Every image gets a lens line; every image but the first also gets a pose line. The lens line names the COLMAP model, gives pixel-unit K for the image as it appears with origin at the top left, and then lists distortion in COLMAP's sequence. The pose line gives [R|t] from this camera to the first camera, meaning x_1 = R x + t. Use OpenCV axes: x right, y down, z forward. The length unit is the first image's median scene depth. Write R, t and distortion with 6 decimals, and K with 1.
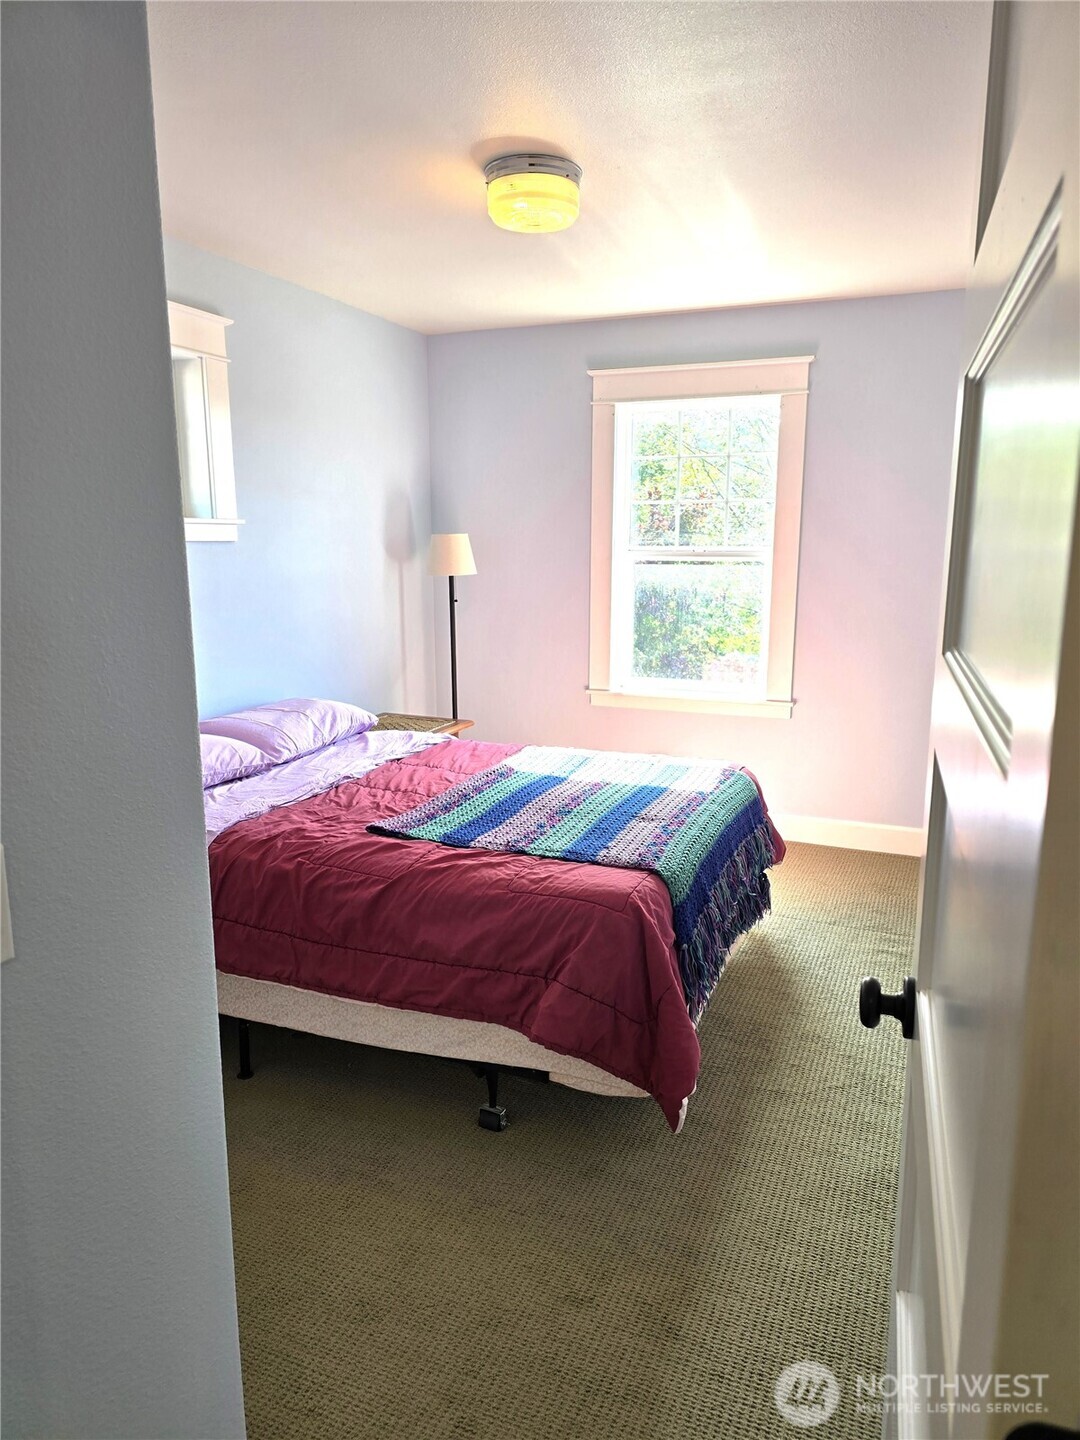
lens RADIAL K [[963.9, 0, 547.9], [0, 963.9, 719.0], [0, 0, 1]] dist [0.086469, -0.076035]
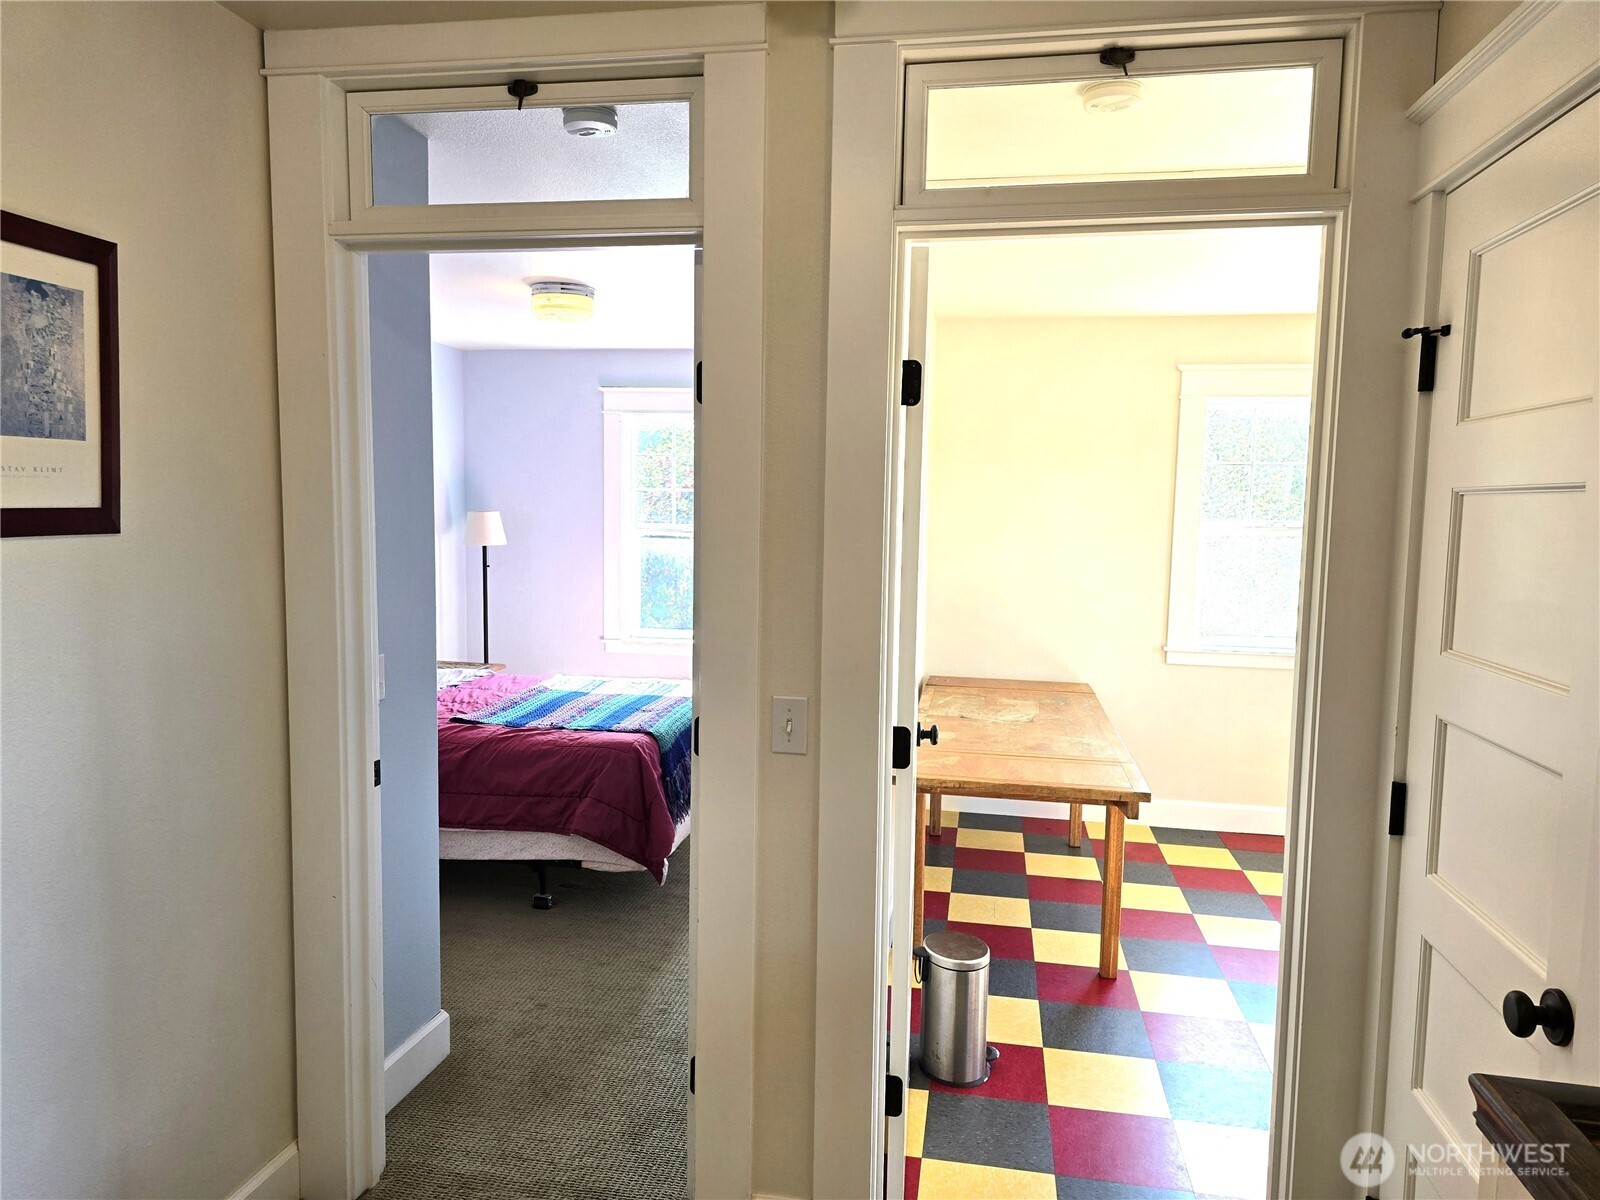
lens RADIAL K [[1071.0, 0, 800.0], [0, 1071.0, 600.0], [0, 0, 1]] dist [0.086469, -0.076035]
pose [[0.974206, -0.005243, 0.225599, -0.044284], [0.026388, 0.995518, -0.090814, 0.104733], [-0.224112, 0.094425, 0.969978, -0.778117]]
